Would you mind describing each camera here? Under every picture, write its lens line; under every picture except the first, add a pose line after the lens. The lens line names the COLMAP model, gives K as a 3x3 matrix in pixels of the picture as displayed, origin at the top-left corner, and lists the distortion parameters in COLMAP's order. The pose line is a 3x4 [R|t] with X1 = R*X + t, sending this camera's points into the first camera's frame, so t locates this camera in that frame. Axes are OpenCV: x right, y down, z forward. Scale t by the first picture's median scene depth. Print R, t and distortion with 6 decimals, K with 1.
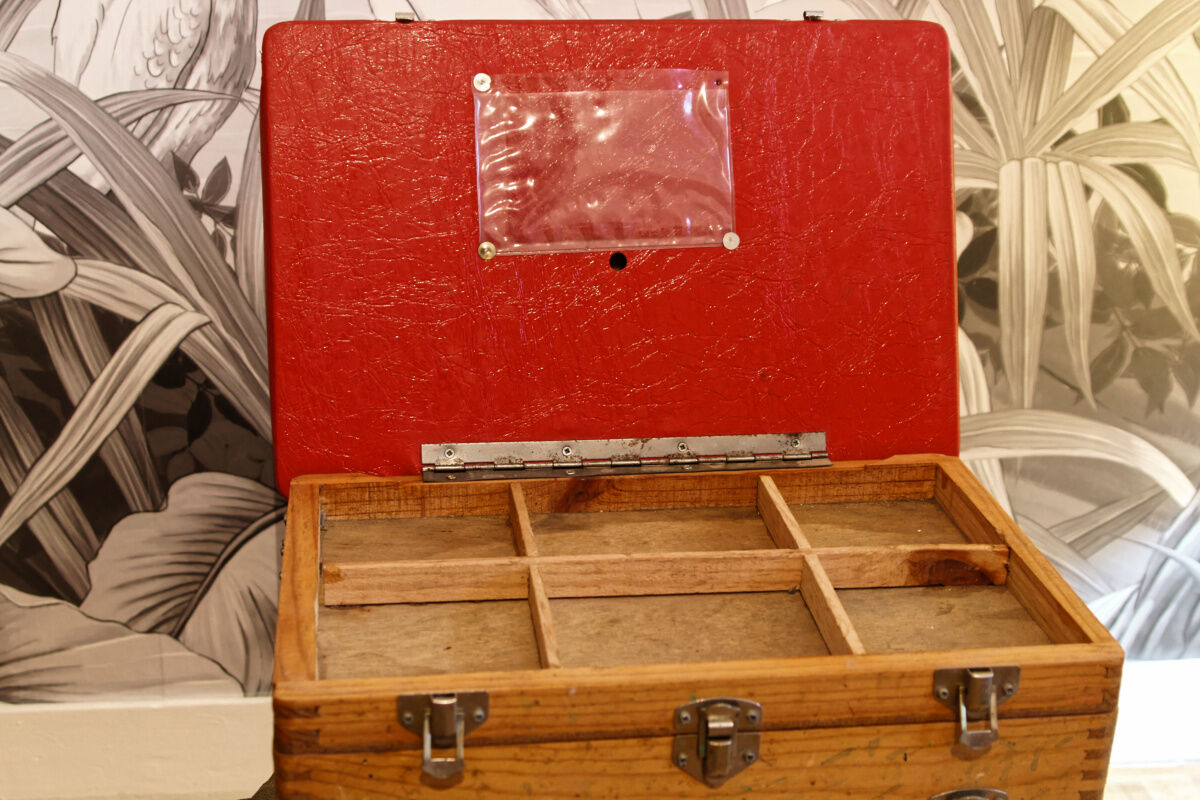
lens RADIAL K [[1663.3, 0, 599.8], [0, 1663.3, 388.1], [0, 0, 1]] dist [0.022450, 0.000000]
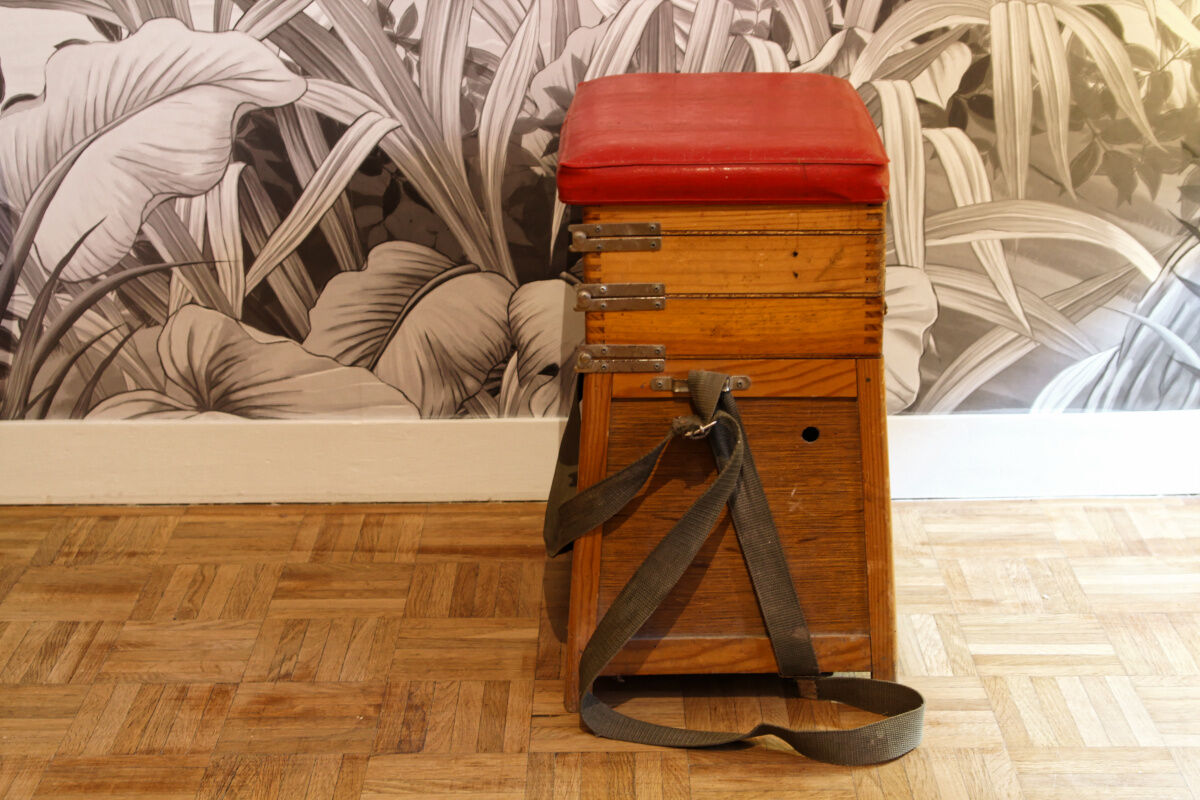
lens RADIAL K [[1983.4, 0, 596.7], [0, 1983.4, 397.4], [0, 0, 1]] dist [0.008683, 0.000000]
pose [[0.998755, -0.008834, -0.049106, 0.004068], [0.008239, 0.999890, -0.012304, 0.200450], [0.049209, 0.011884, 0.998718, -0.601909]]
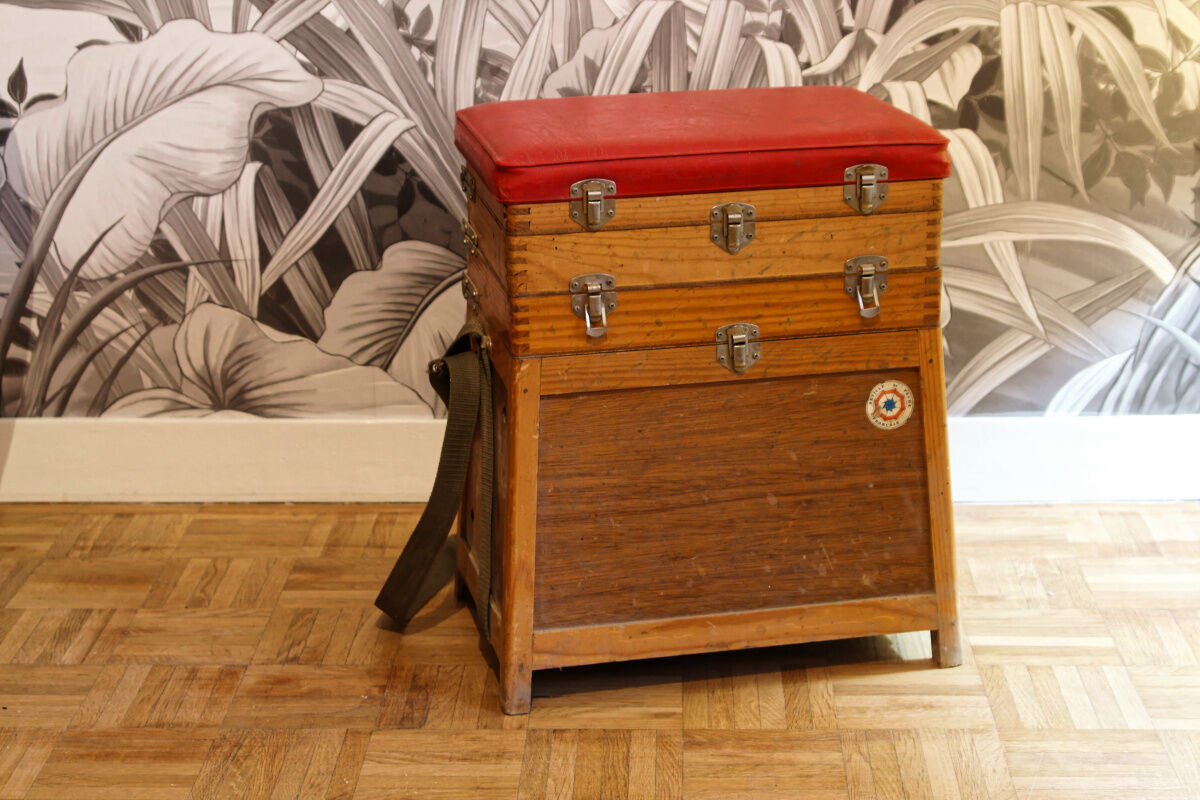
lens RADIAL K [[2155.5, 0, 597.3], [0, 2155.5, 399.0], [0, 0, 1]] dist [0.019797, 0.000000]
pose [[0.996995, -0.004376, -0.077338, 0.052102], [0.001385, 0.999250, -0.038694, 0.250695], [0.077450, 0.038471, 0.996254, -0.744767]]
